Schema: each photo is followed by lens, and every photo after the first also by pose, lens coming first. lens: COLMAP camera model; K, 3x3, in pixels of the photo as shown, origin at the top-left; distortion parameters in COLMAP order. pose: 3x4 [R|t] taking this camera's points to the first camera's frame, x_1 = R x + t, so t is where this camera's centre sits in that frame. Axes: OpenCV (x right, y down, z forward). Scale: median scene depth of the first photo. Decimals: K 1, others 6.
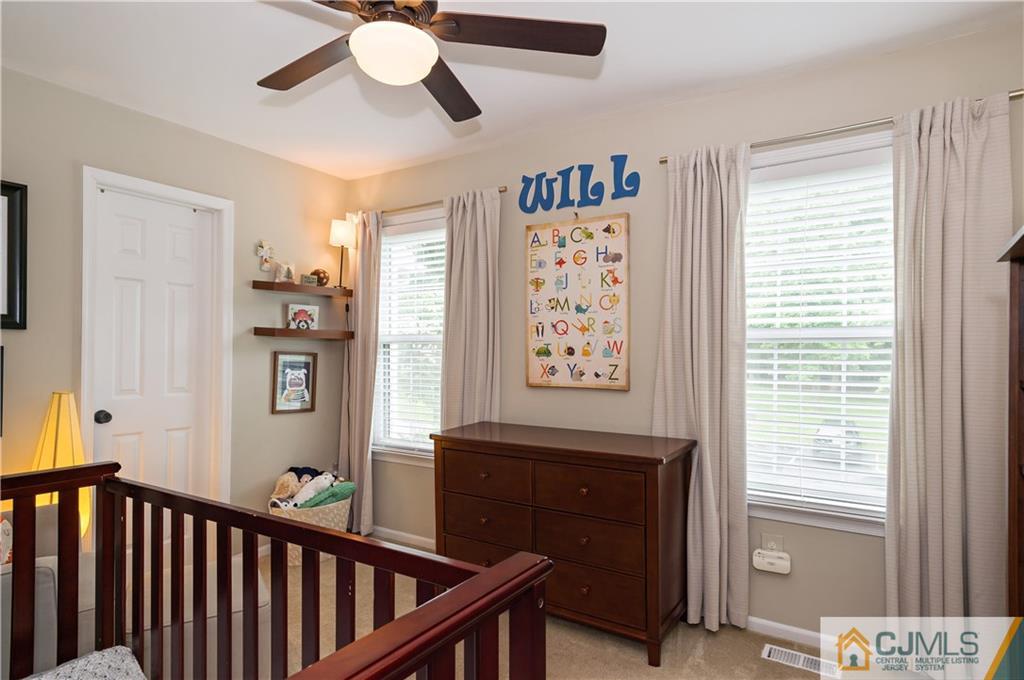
lens RADIAL K [[572.3, 0, 508.6], [0, 572.3, 349.4], [0, 0, 1]] dist [0.031229, -0.000195]
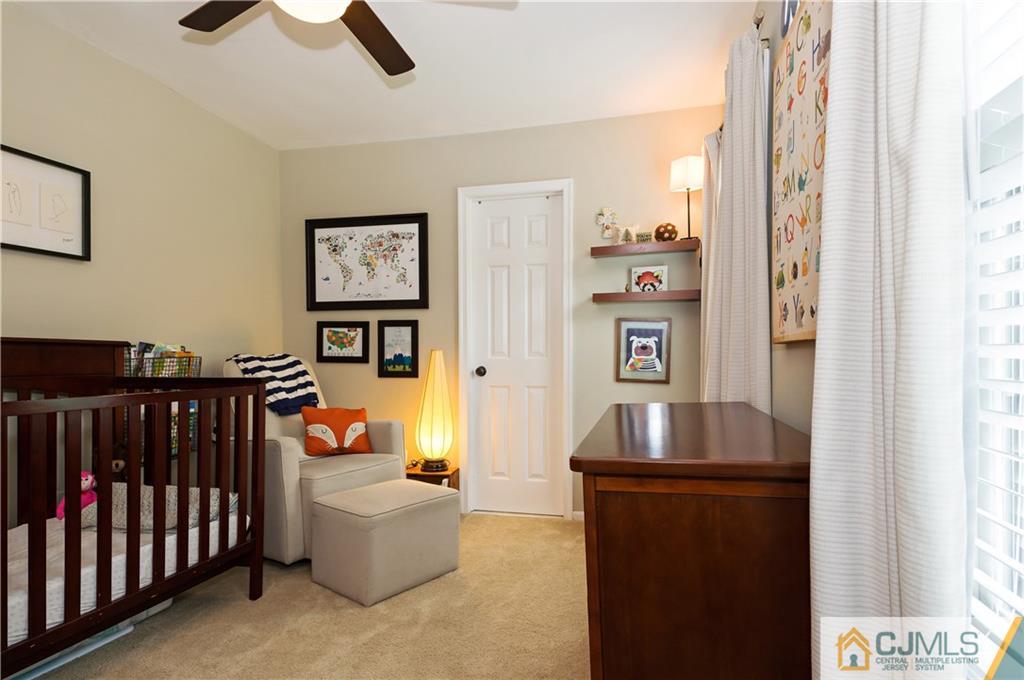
lens RADIAL K [[572.3, 0, 508.6], [0, 572.3, 349.4], [0, 0, 1]] dist [0.031229, -0.000195]
pose [[0.322801, -0.005315, -0.946452, 0.480135], [0.018766, 0.999824, 0.000785, 0.055027], [0.946281, -0.018014, 0.322844, 0.533277]]
